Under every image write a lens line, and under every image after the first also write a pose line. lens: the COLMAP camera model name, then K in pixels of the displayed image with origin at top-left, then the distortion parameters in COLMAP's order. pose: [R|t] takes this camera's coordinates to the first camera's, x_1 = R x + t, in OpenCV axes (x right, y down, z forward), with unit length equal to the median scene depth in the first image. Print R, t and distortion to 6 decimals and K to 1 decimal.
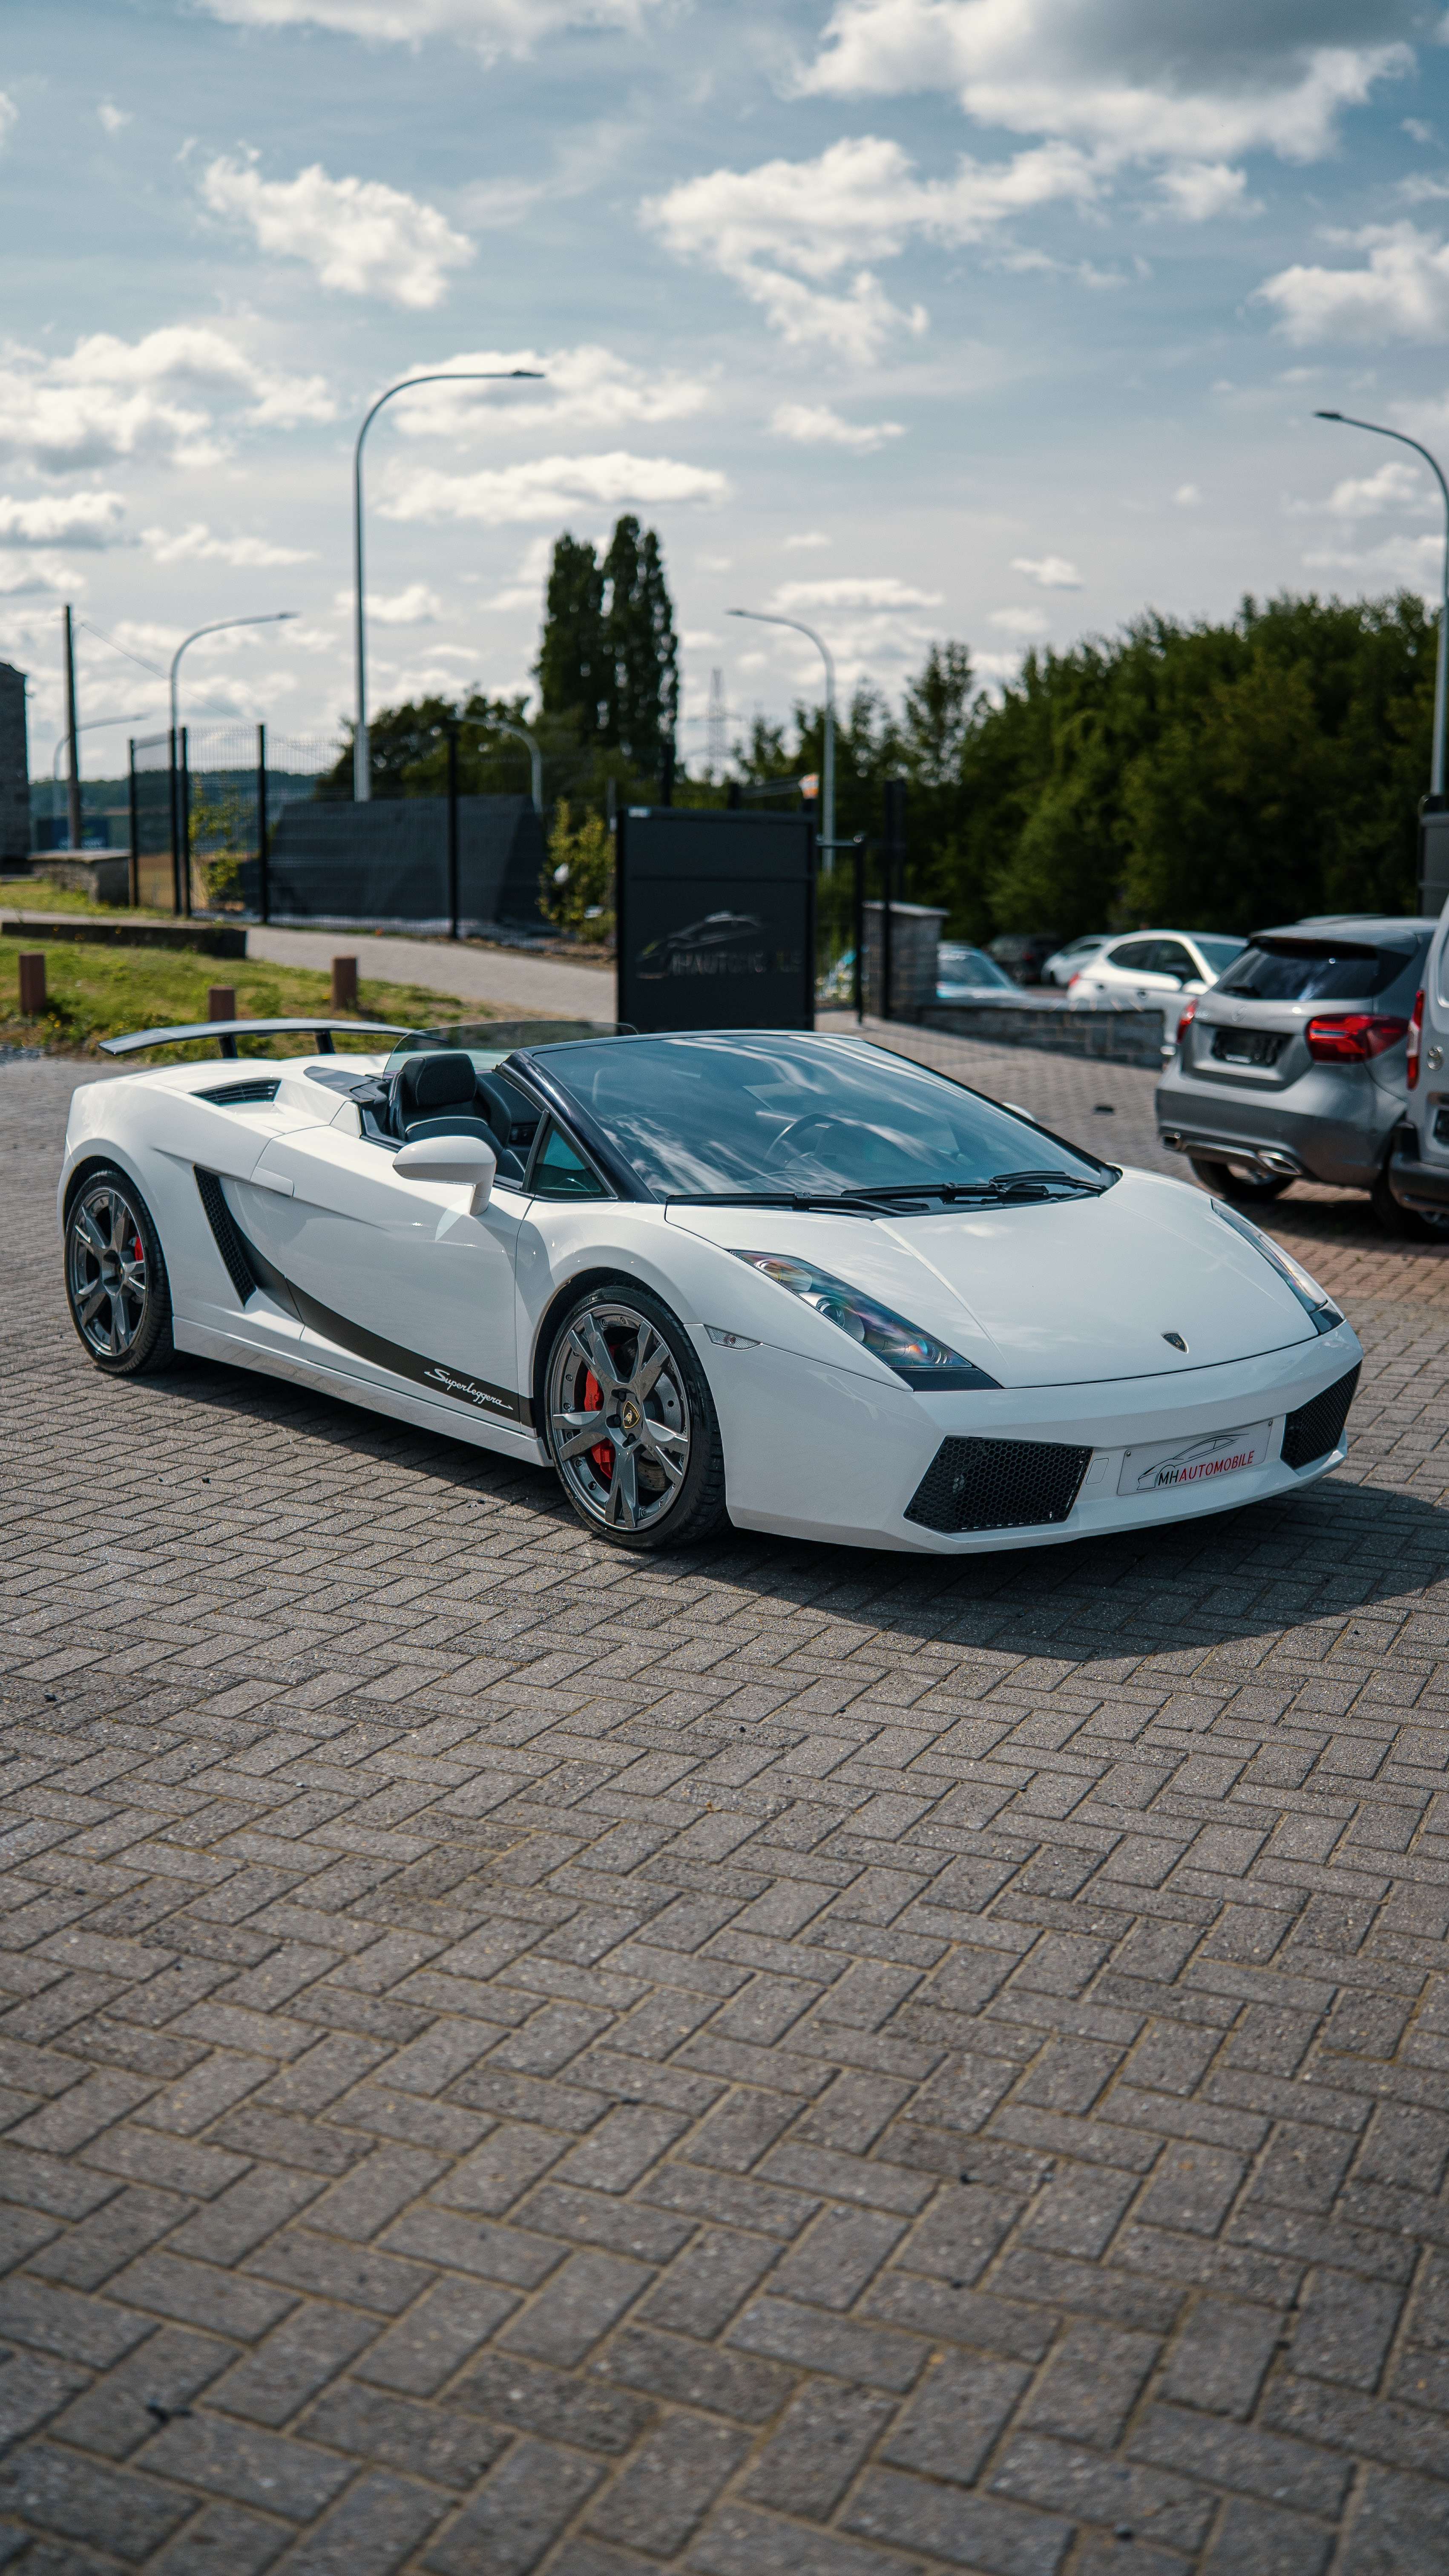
lens RADIAL K [[2638.7, 0, 797.9], [0, 2638.7, 1293.8], [0, 0, 1]] dist [-0.173521, 0.394387]
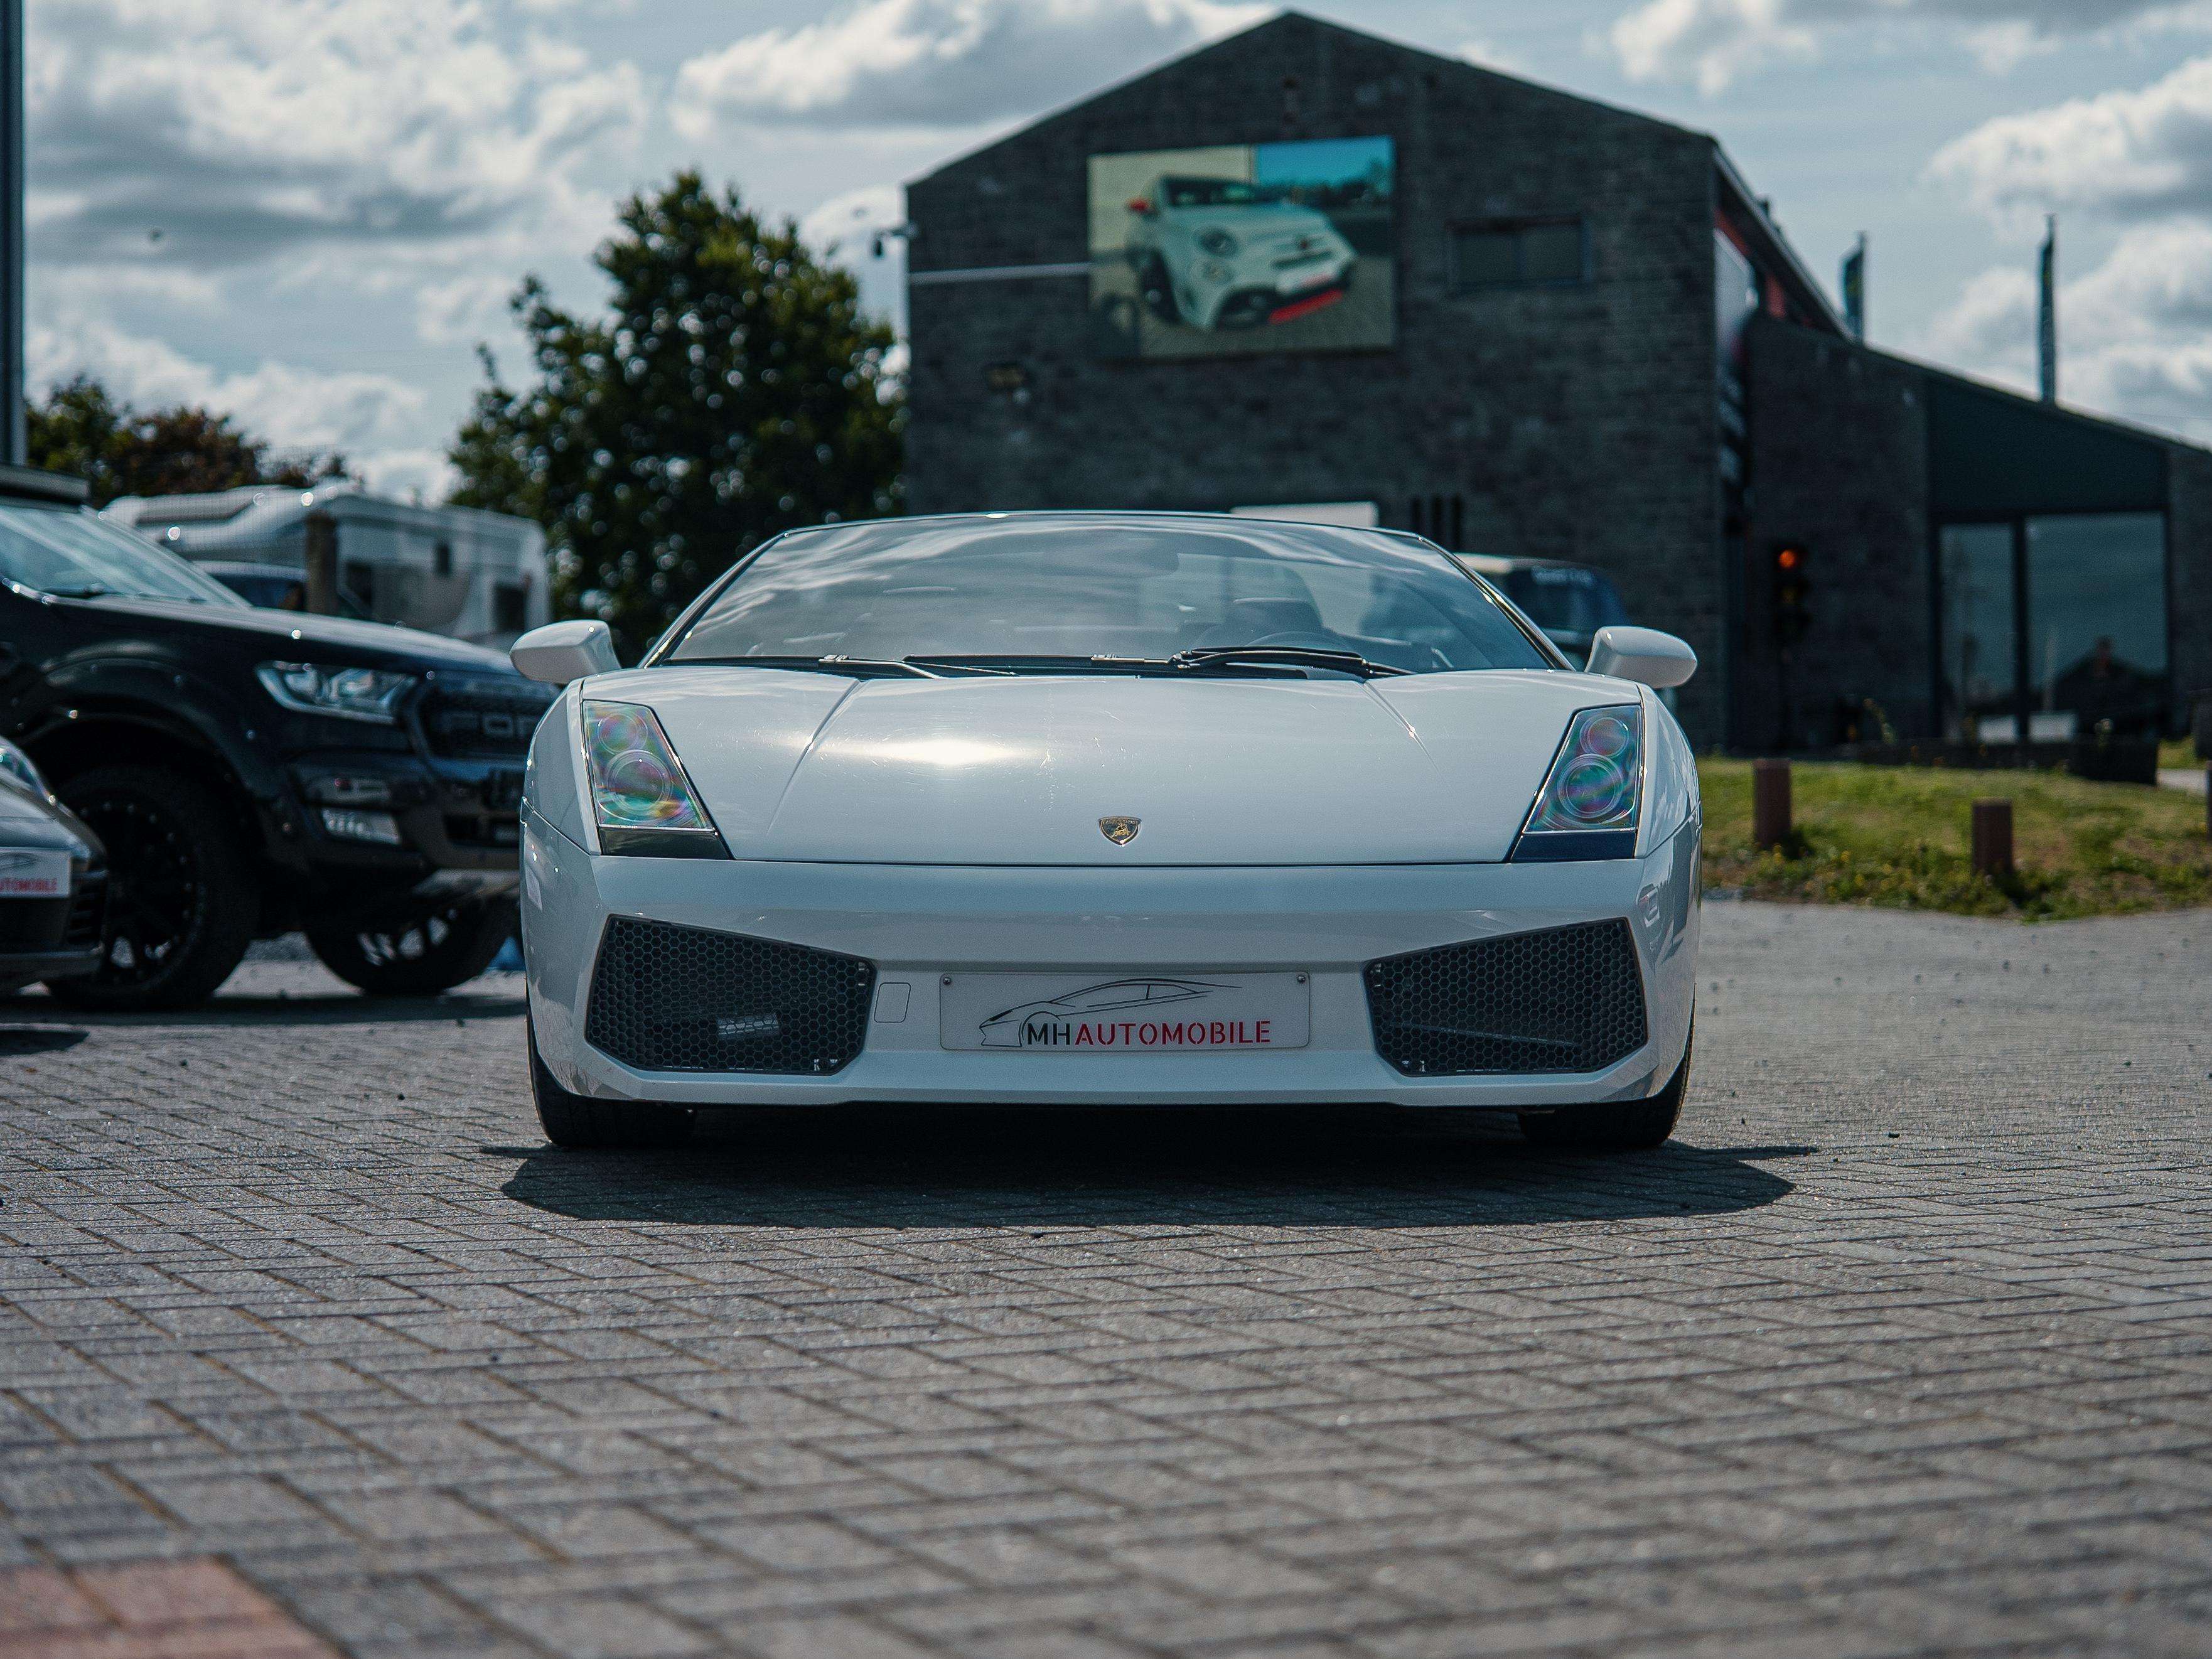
lens RADIAL K [[3894.3, 0, 1106.0], [0, 3894.3, 829.5], [0, 0, 1]] dist [-0.051207, -0.044131]
pose [[0.757227, -0.021957, -0.652783, 0.691912], [-0.091277, 0.986070, -0.139049, 0.136310], [0.646743, 0.164875, 0.744675, 0.275088]]
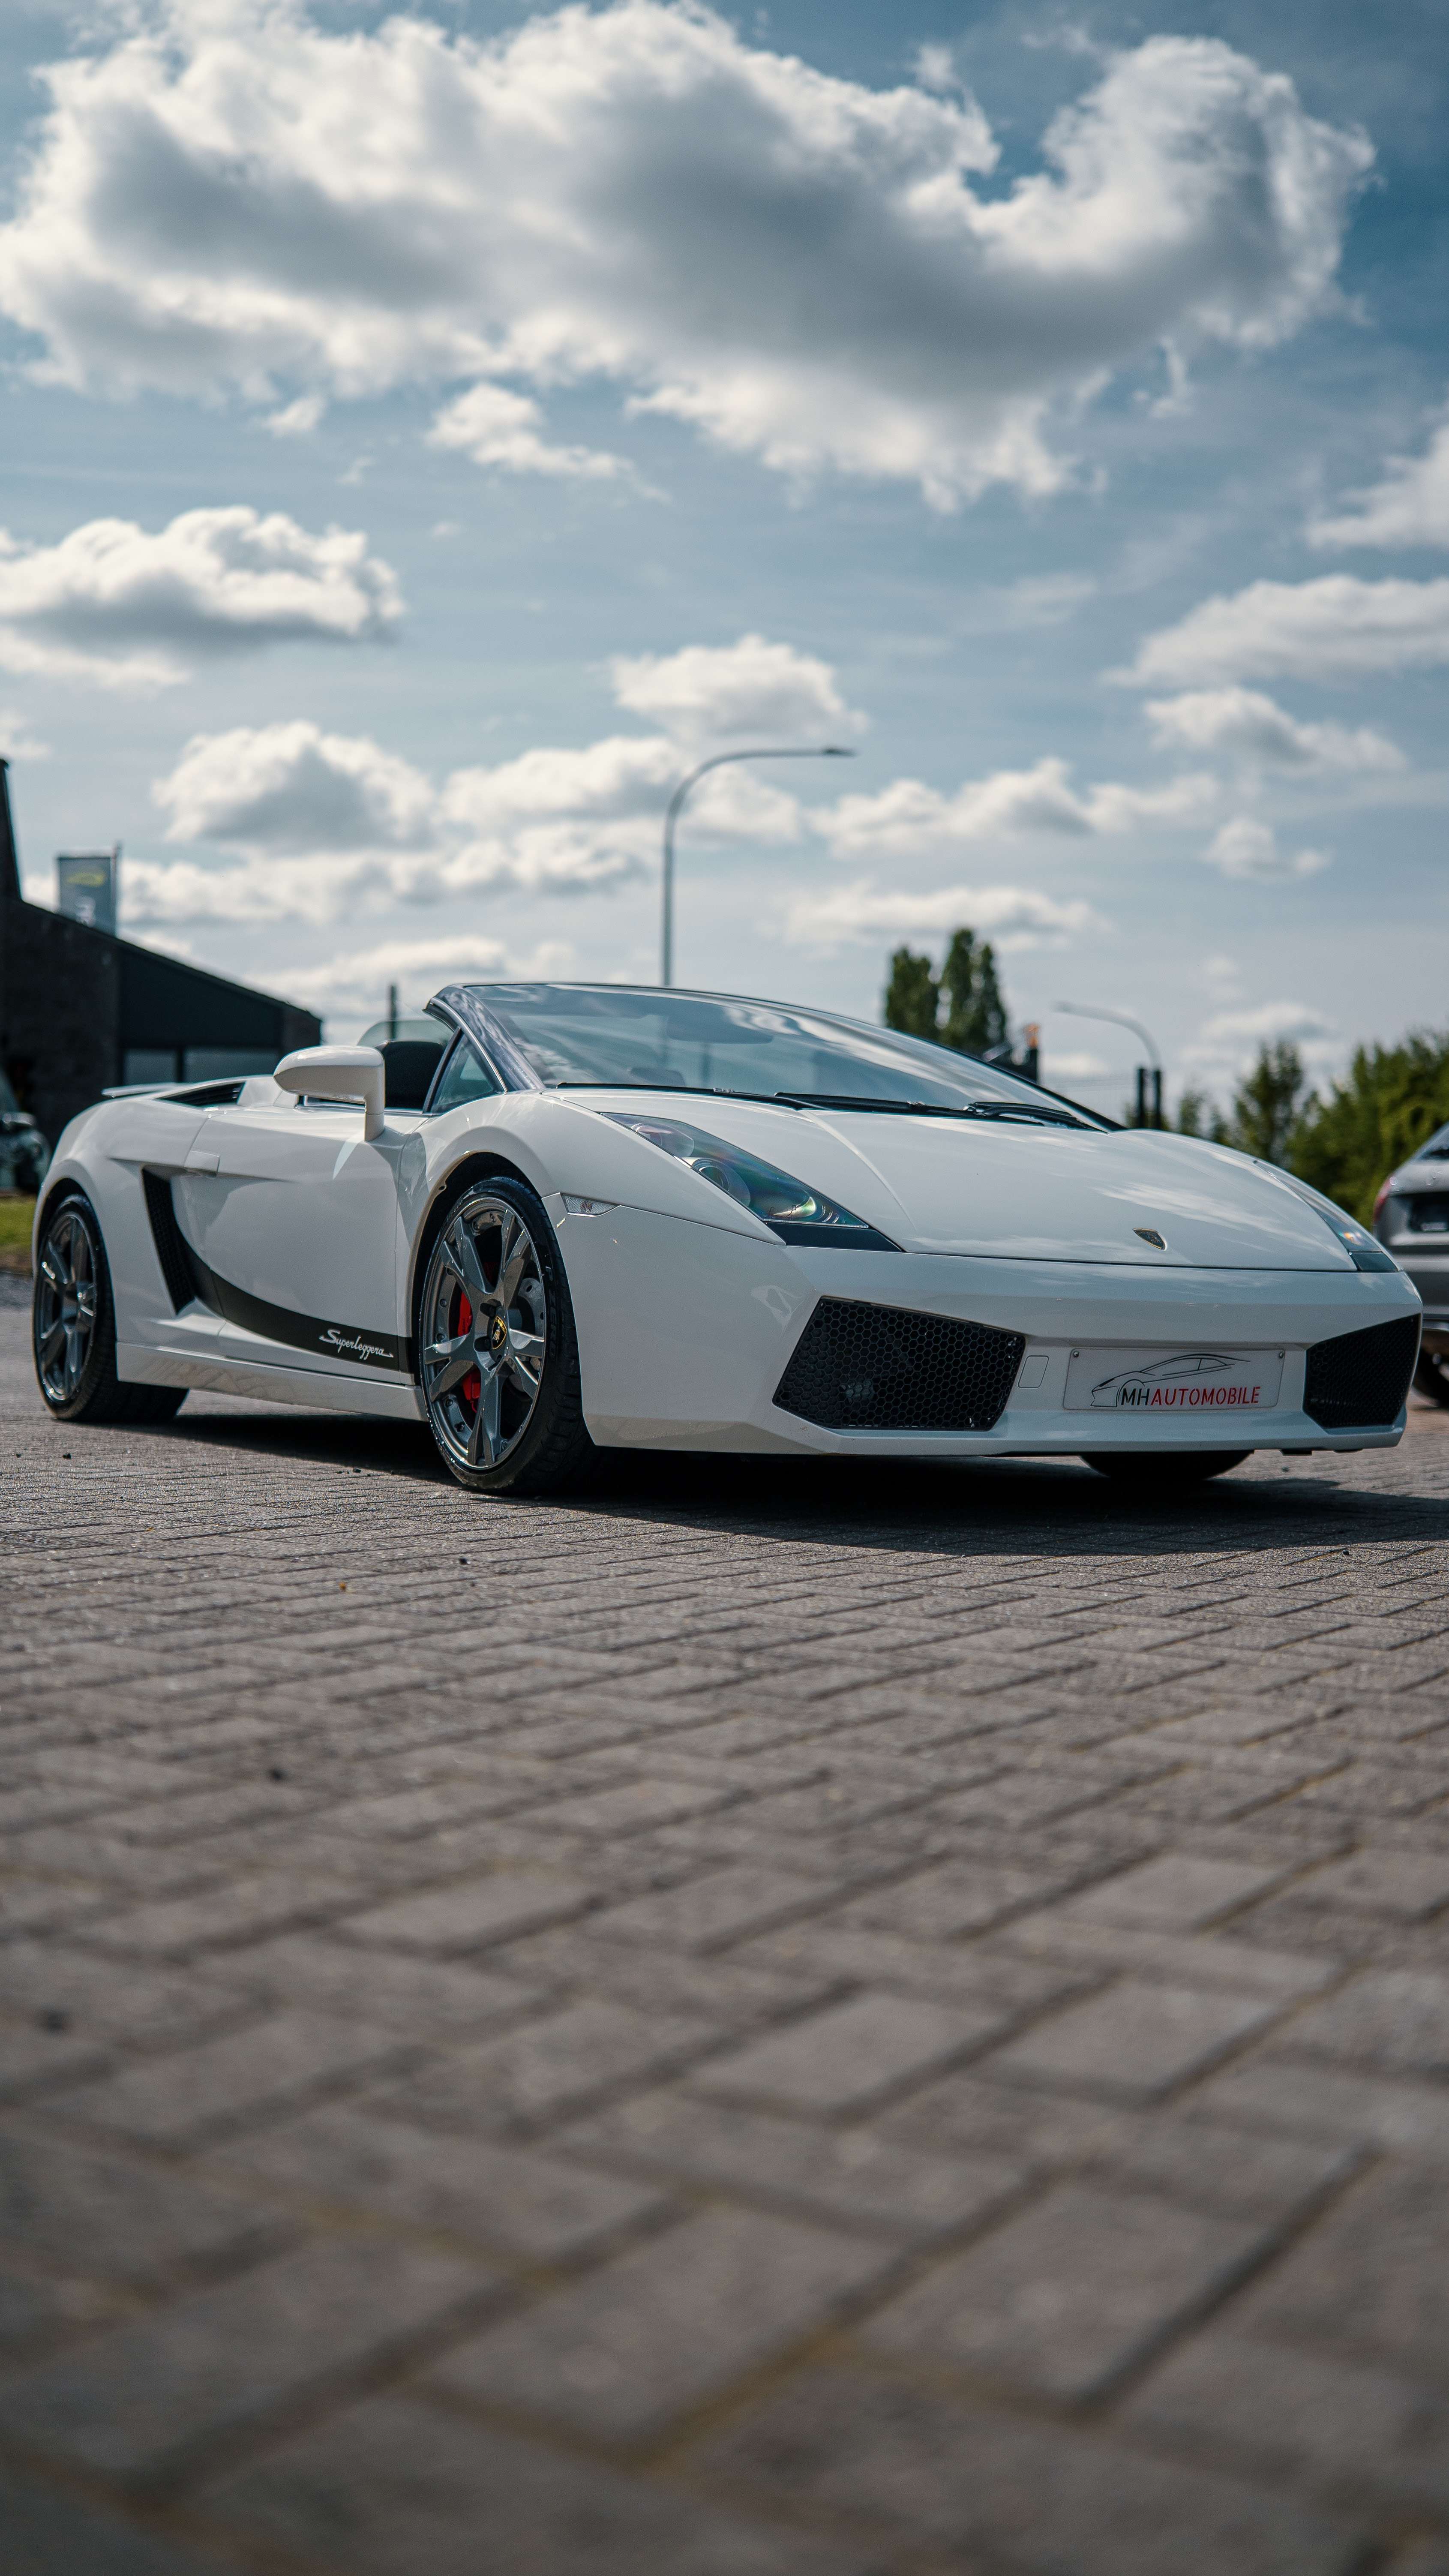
lens RADIAL K [[2638.5, 0, 797.9], [0, 2638.5, 1293.8], [0, 0, 1]] dist [-0.173521, 0.394387]
pose [[0.990655, 0.004442, -0.136322, 0.134362], [-0.027179, 0.985853, -0.165393, 0.157770], [0.133659, 0.167552, 0.976761, 0.181703]]
